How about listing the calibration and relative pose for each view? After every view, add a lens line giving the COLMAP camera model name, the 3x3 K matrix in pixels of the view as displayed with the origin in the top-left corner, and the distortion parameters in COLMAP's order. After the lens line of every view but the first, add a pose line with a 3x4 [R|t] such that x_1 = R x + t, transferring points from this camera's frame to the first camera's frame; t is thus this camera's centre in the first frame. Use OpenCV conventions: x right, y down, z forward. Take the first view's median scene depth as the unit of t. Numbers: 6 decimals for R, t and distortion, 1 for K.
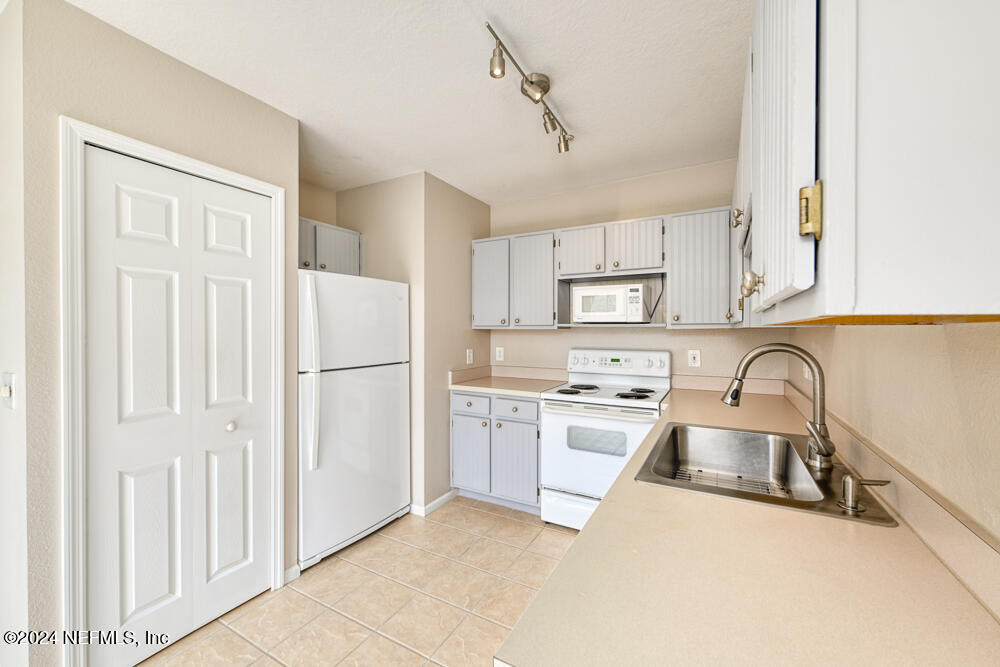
lens RADIAL K [[395.1, 0, 500.0], [0, 395.1, 333.5], [0, 0, 1]] dist [0.001832, 0.000045]
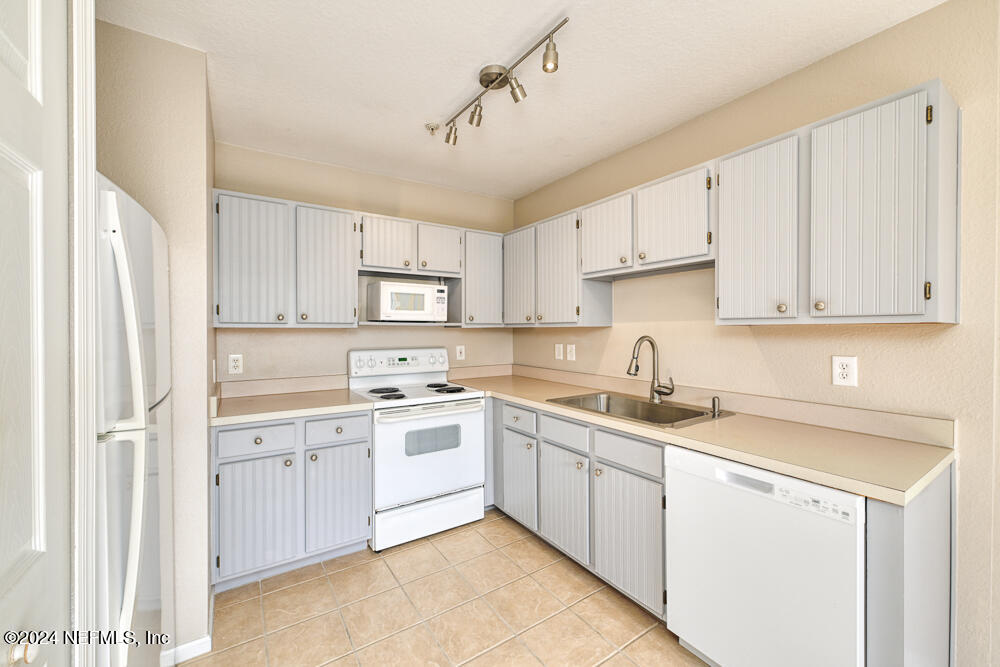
lens RADIAL K [[395.1, 0, 500.0], [0, 395.1, 333.5], [0, 0, 1]] dist [0.001832, 0.000045]
pose [[0.459944, -0.010332, 0.887888, -0.504724], [0.009784, 0.999931, 0.006567, -0.001198], [-0.887894, 0.005666, 0.460013, 0.352159]]
